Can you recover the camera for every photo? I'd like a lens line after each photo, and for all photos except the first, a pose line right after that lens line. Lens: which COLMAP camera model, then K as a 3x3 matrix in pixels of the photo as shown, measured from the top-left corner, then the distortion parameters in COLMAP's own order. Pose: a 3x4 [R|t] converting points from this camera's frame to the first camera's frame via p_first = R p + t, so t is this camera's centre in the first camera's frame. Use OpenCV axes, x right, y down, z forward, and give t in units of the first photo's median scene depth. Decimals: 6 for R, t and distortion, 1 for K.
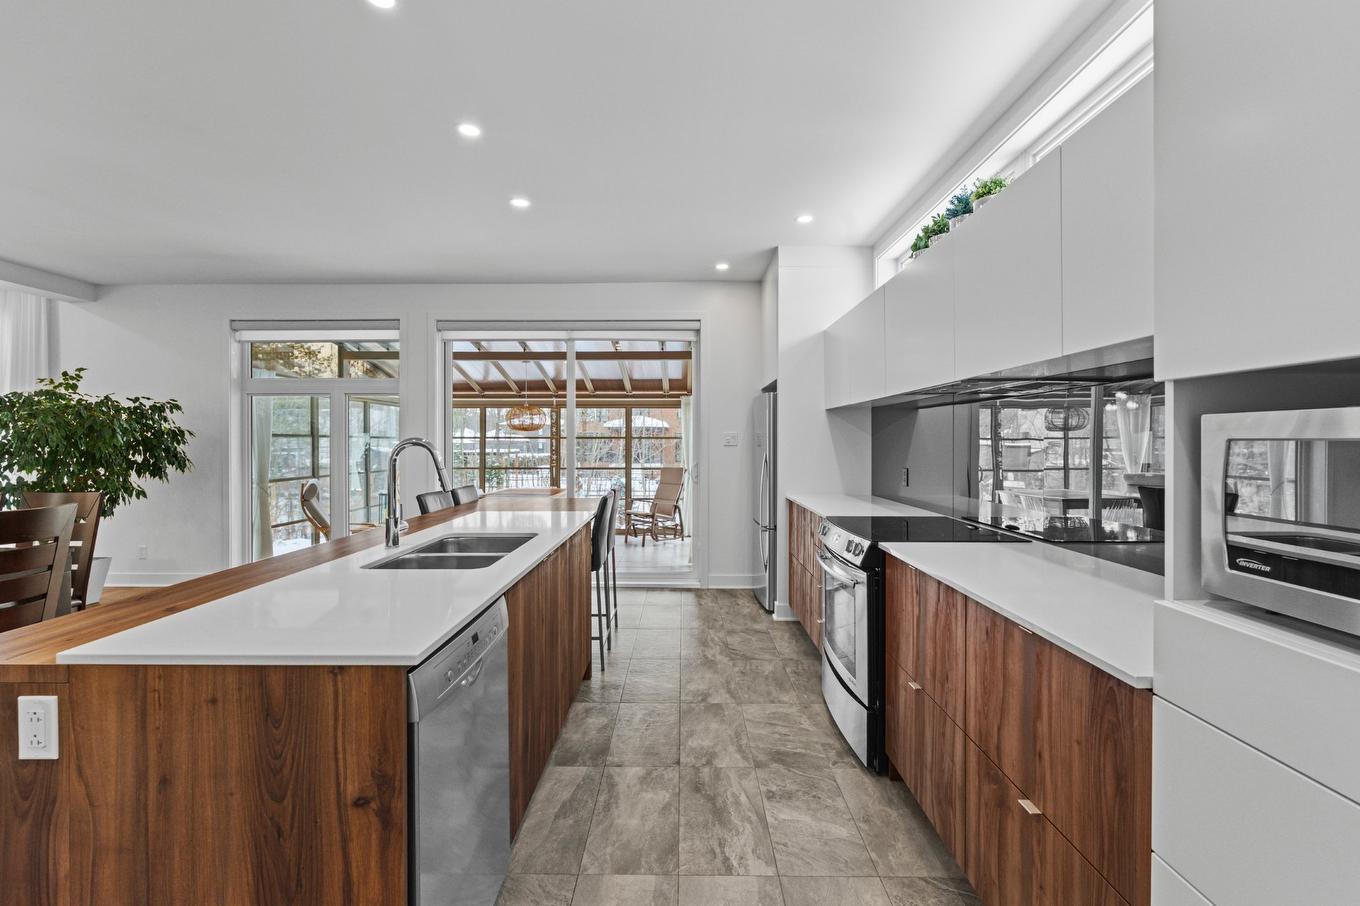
lens RADIAL K [[606.0, 0, 683.7], [0, 606.0, 445.0], [0, 0, 1]] dist [-0.004617, 0.000295]
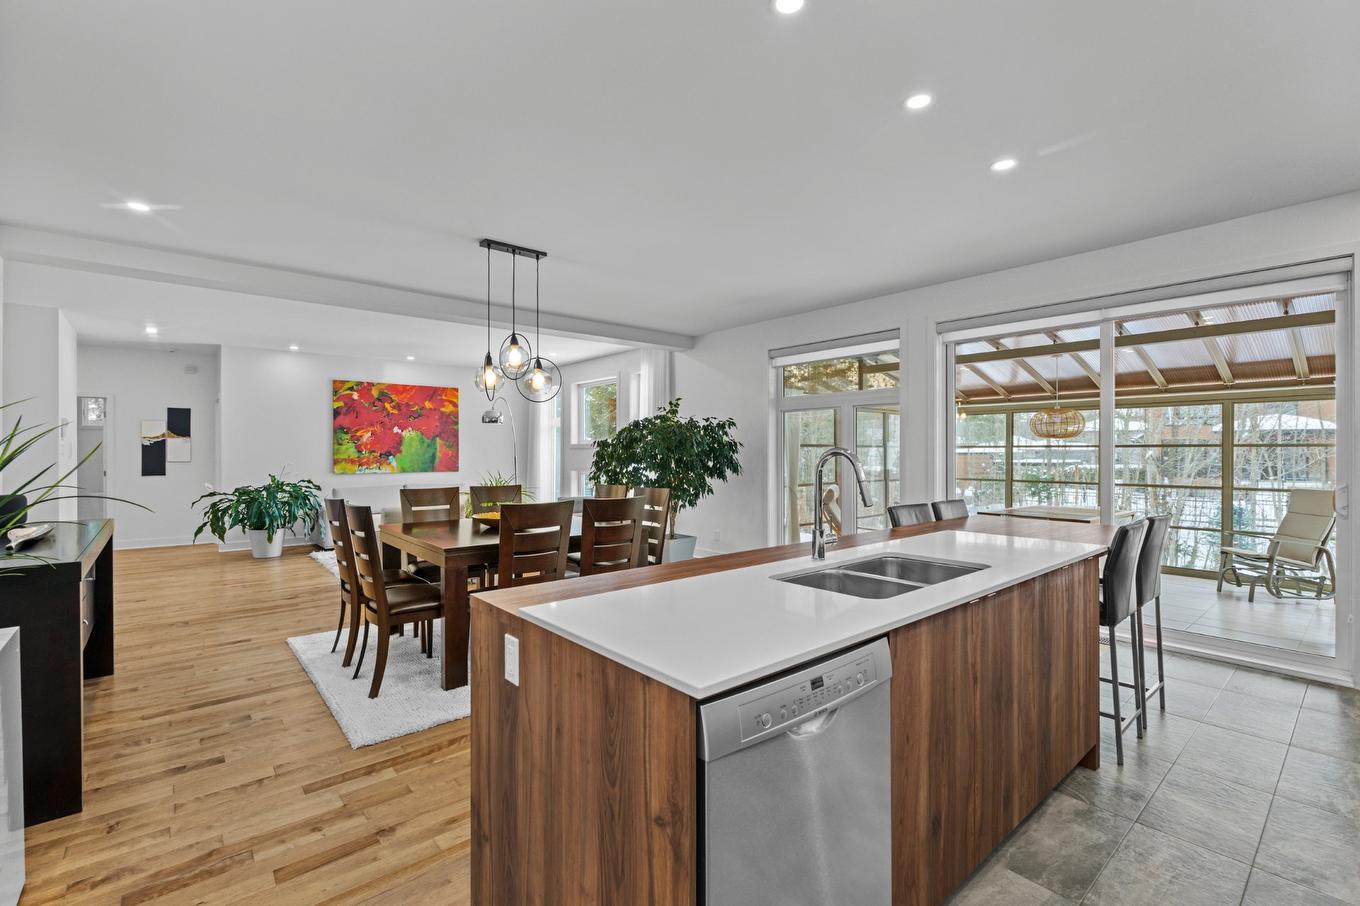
lens RADIAL K [[605.8, 0, 673.8], [0, 605.8, 452.5], [0, 0, 1]] dist [-0.006914, 0.003735]
pose [[0.652250, 0.000961, -0.758003, 0.051066], [-0.003254, 0.999994, -0.001532, -0.000621], [0.757997, 0.003466, 0.652249, 0.088763]]
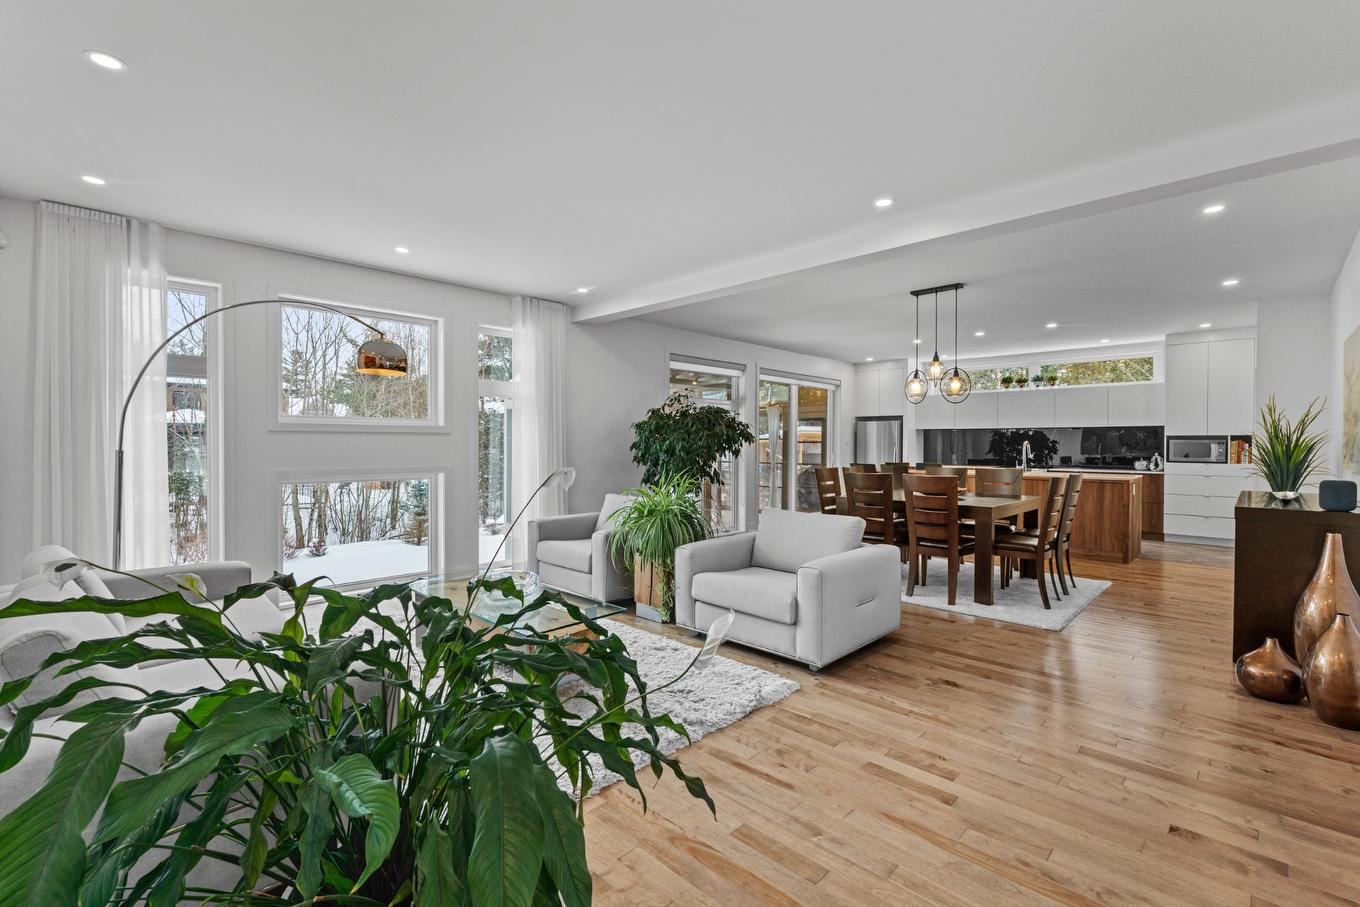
lens RADIAL K [[605.8, 0, 679.8], [0, 605.8, 451.4], [0, 0, 1]] dist [-0.006914, 0.003735]
pose [[0.685935, -0.007362, 0.727625, -2.153564], [0.002281, 0.999966, 0.007967, 0.009942], [-0.727659, -0.003805, 0.685929, 0.035013]]
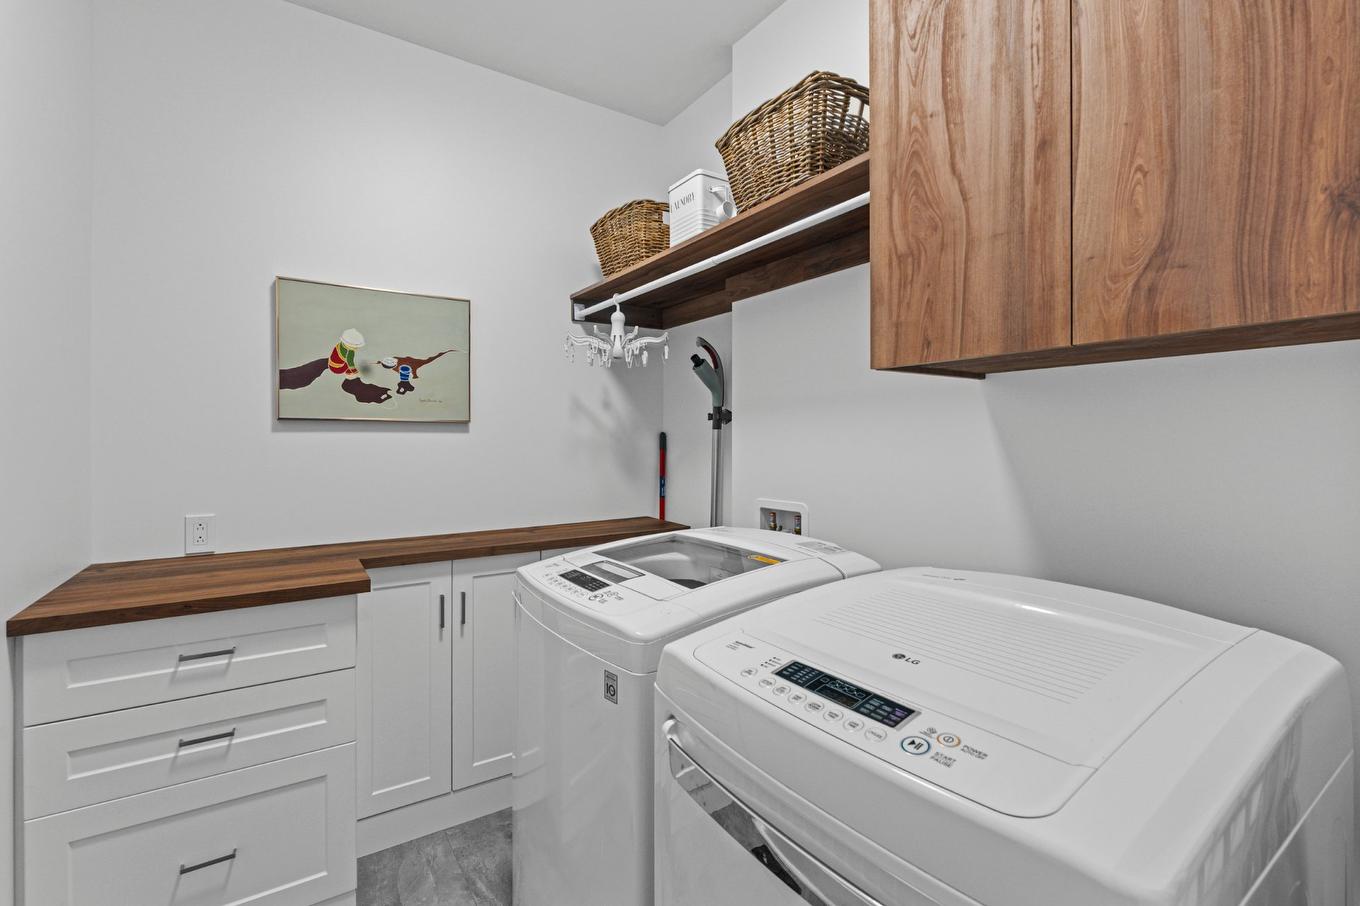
lens RADIAL K [[605.8, 0, 682.7], [0, 605.8, 448.6], [0, 0, 1]] dist [-0.006914, 0.003735]
pose [[0.562016, 0.002302, -0.827123, -0.101192], [-0.000446, 0.999997, 0.002480, 0.234434], [0.827126, -0.001025, 0.562015, 0.017666]]
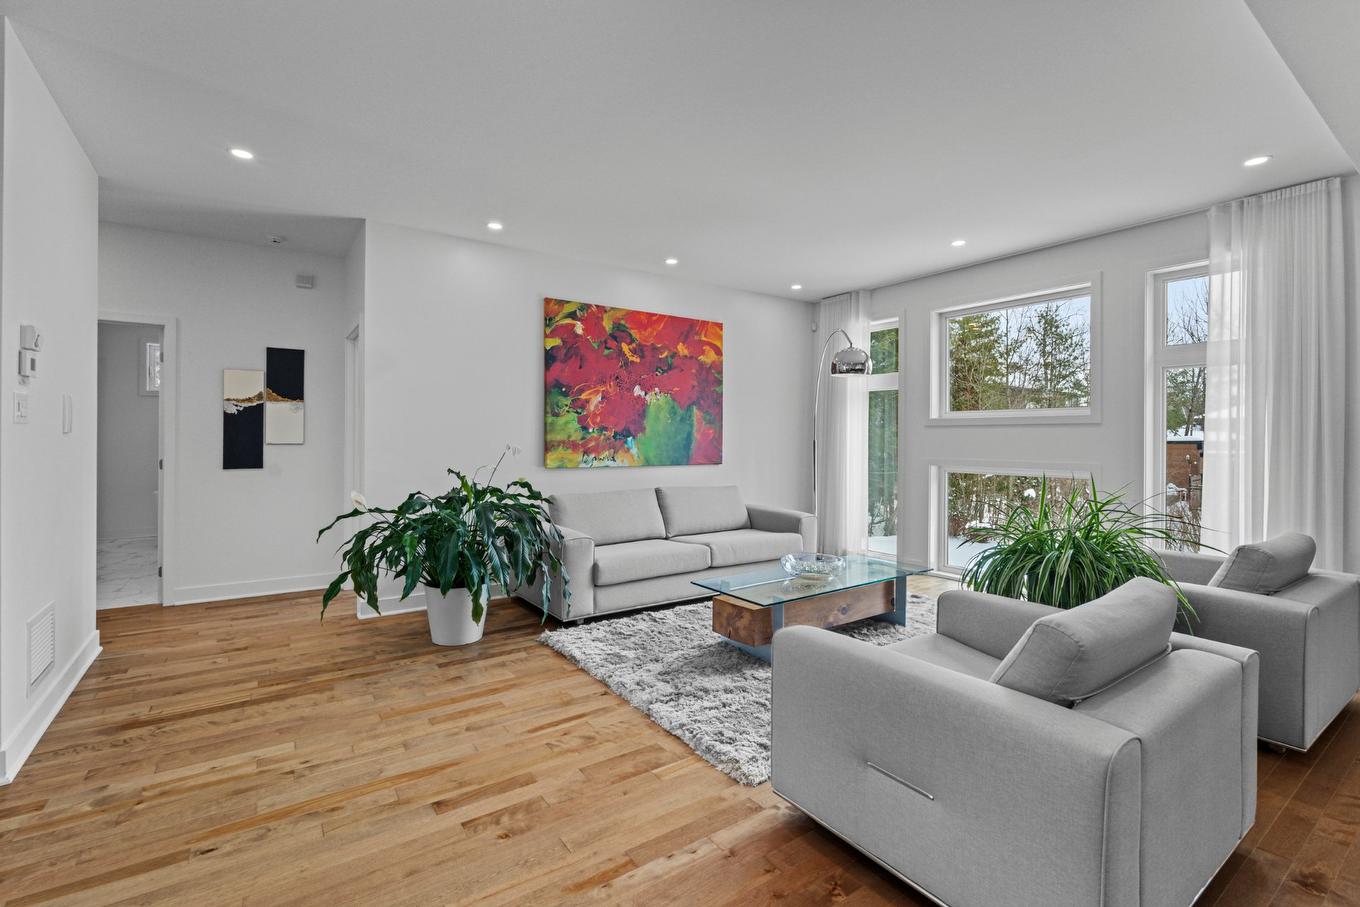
lens RADIAL K [[605.8, 0, 668.7], [0, 605.8, 439.2], [0, 0, 1]] dist [-0.006914, 0.003735]
pose [[0.576378, 0.006299, -0.817159, -1.165600], [-0.010531, 0.999945, 0.000280, 0.015348], [0.817116, 0.008444, 0.576412, 0.086610]]
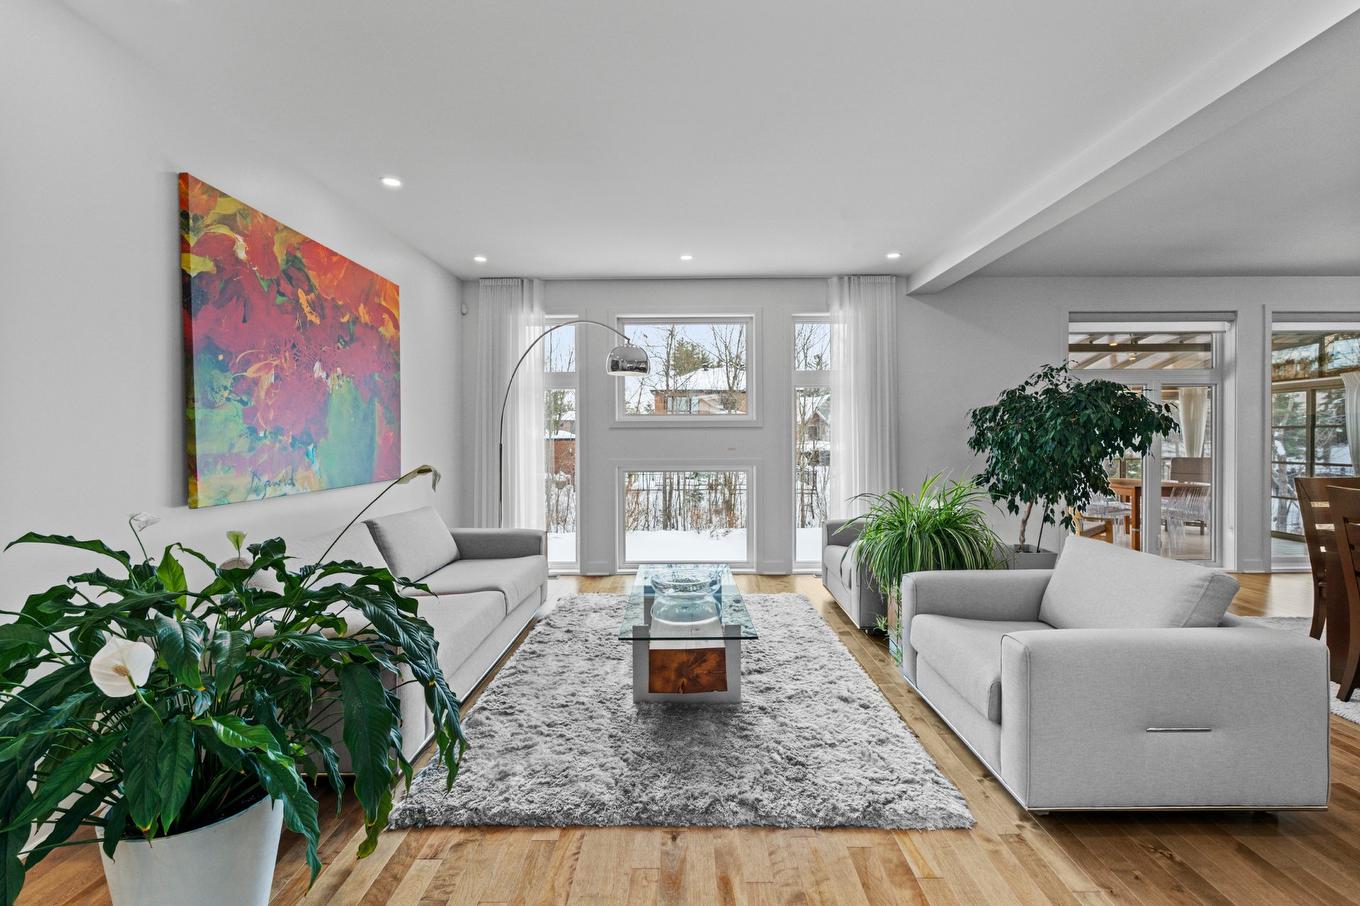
lens RADIAL K [[605.8, 0, 676.0], [0, 605.8, 444.7], [0, 0, 1]] dist [-0.006914, 0.003735]
pose [[0.999988, -0.004412, 0.002267, -1.749760], [0.004396, 0.999966, 0.006955, 0.009218], [-0.002298, -0.006945, 0.999973, -0.022823]]
